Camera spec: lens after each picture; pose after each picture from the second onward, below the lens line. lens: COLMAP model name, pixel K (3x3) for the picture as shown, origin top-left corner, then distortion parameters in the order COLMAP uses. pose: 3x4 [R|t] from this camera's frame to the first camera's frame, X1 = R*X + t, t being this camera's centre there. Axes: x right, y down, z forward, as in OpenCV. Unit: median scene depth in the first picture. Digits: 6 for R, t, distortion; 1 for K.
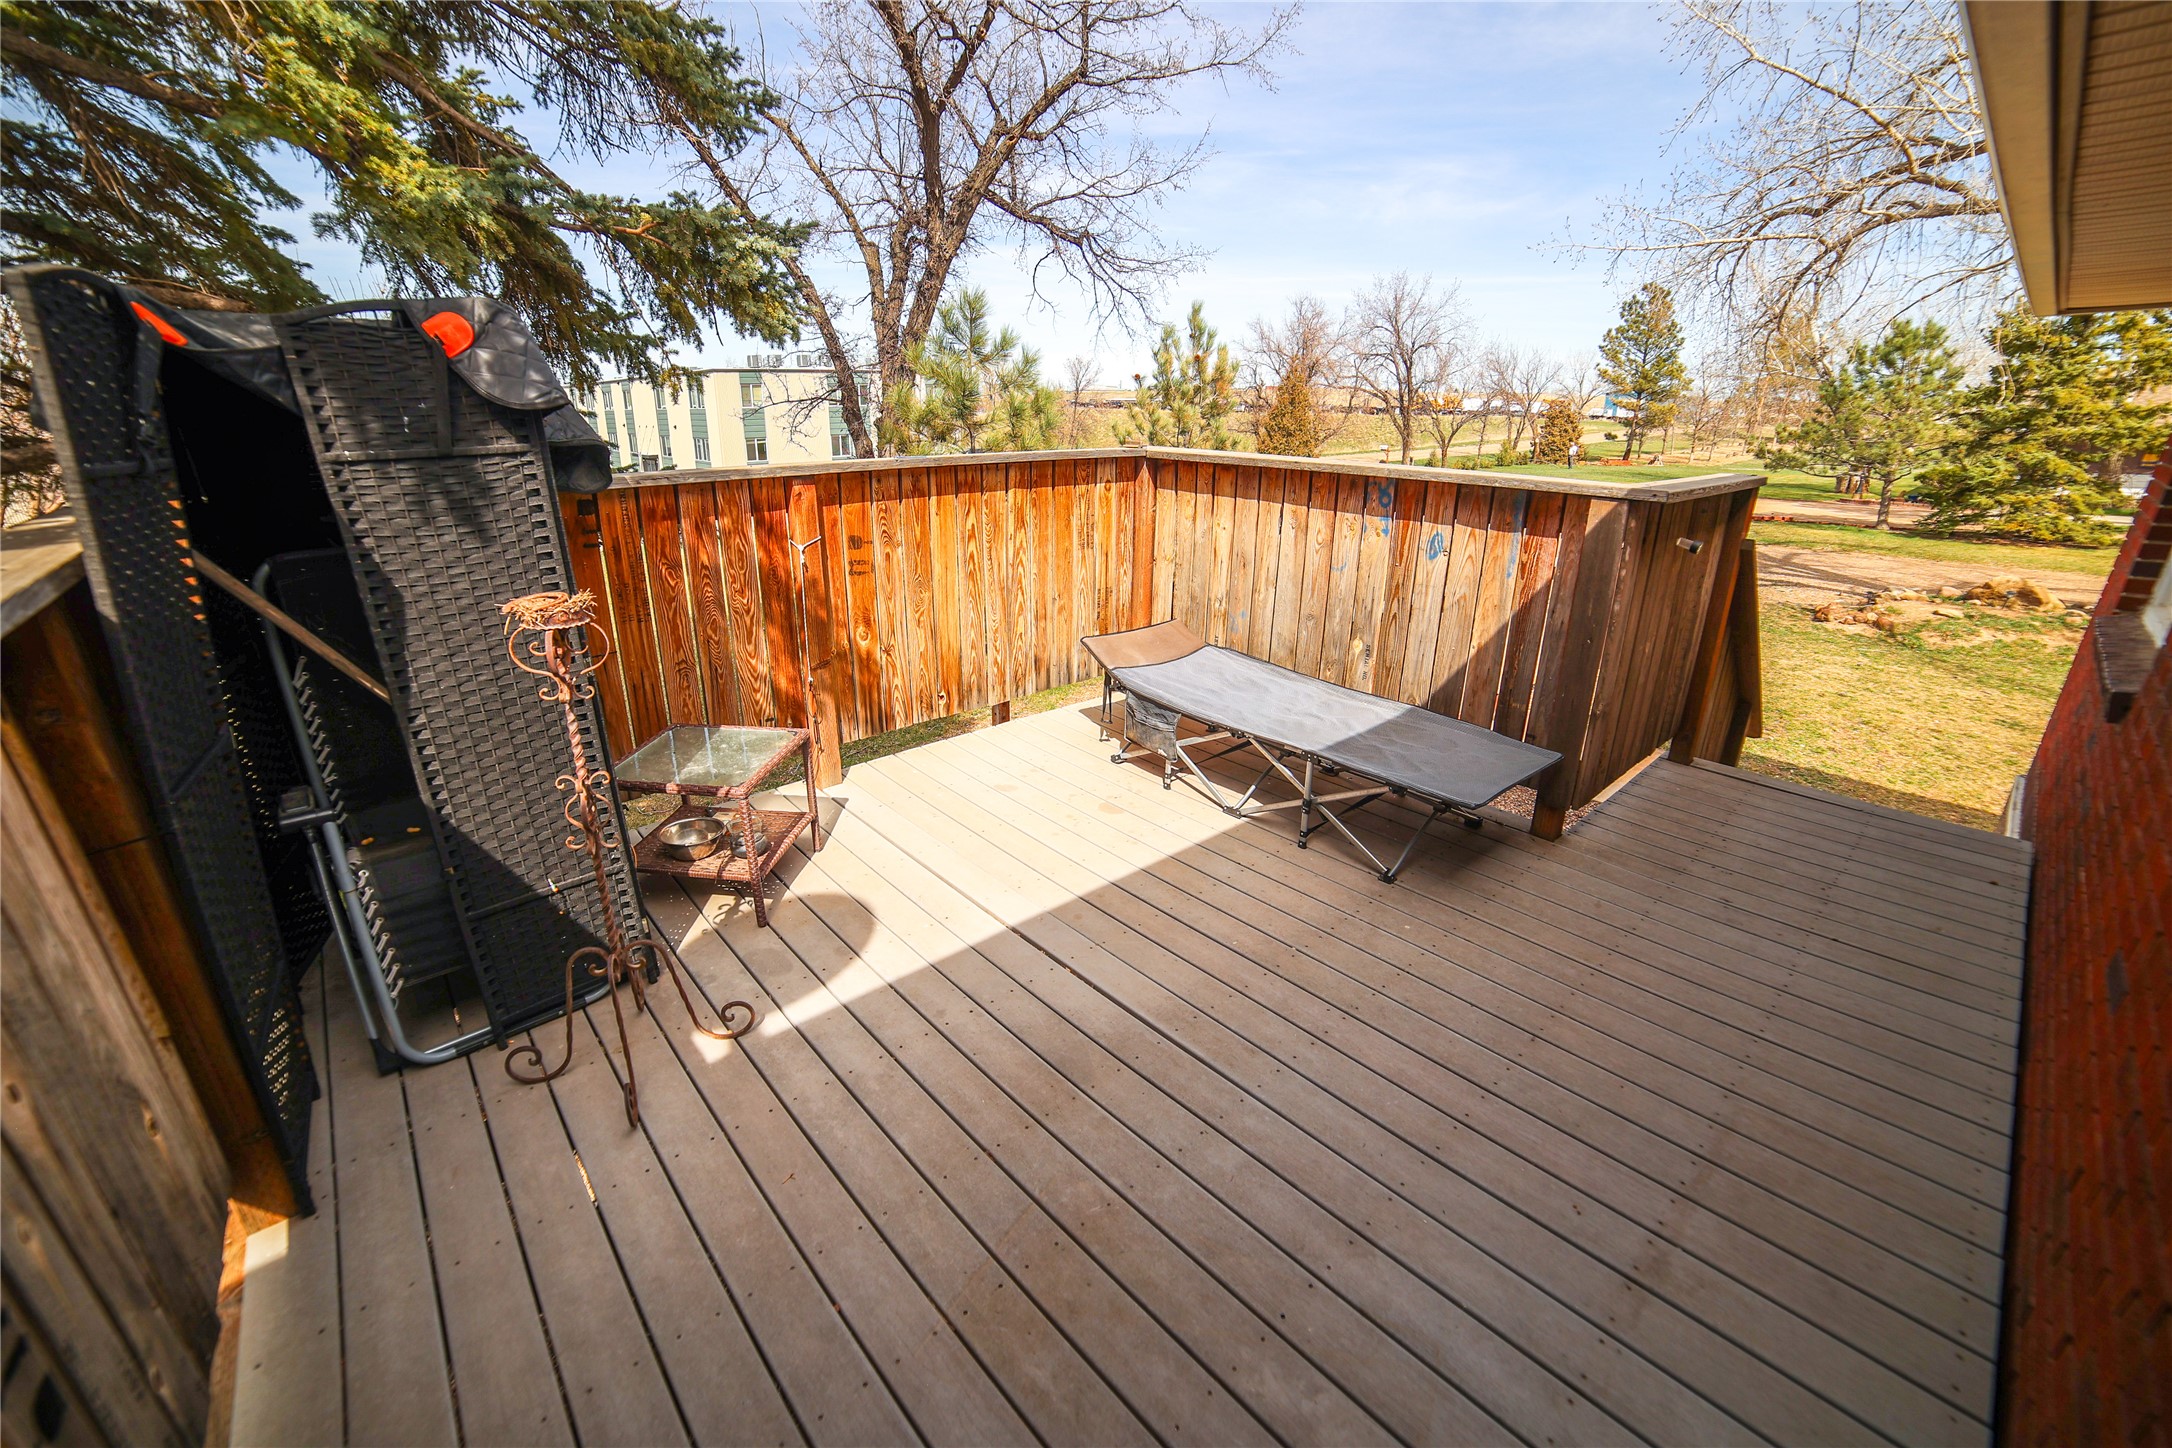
lens RADIAL K [[904.1, 0, 1086.0], [0, 904.1, 724.0], [0, 0, 1]] dist [-0.111889, 0.038854]
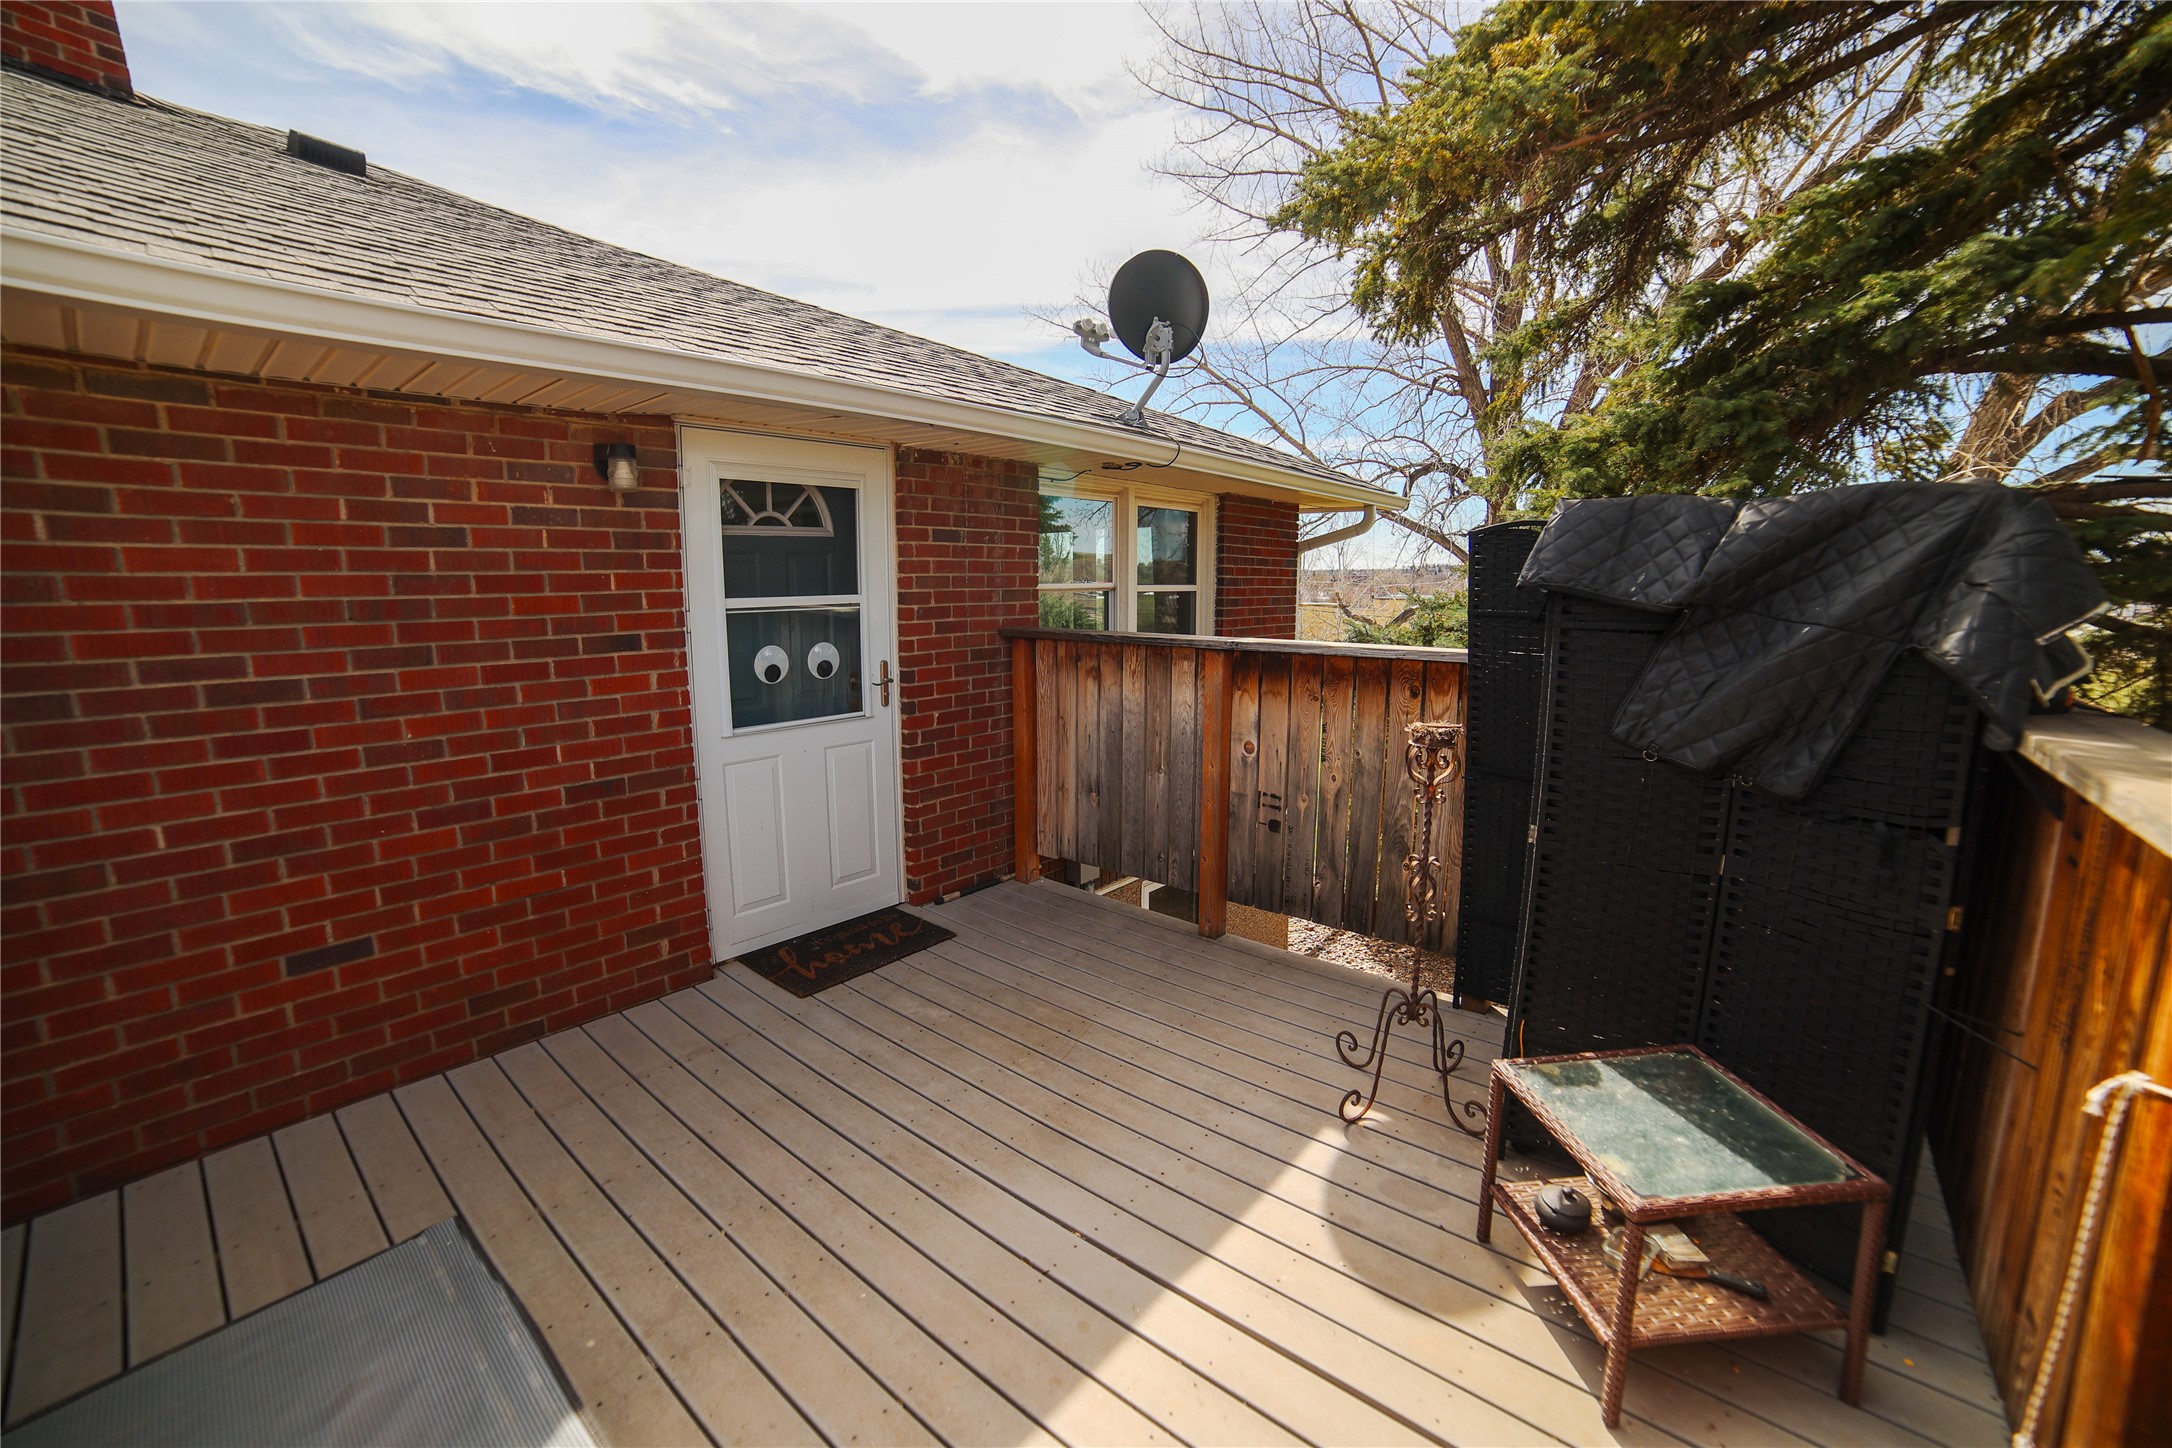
lens RADIAL K [[904.1, 0, 1086.0], [0, 904.1, 724.0], [0, 0, 1]] dist [-0.111889, 0.038854]
pose [[-0.989737, 0.025541, -0.140601, 0.085813], [-0.045136, 0.877657, 0.477159, -0.628872], [0.135586, 0.478608, -0.867497, 1.721029]]
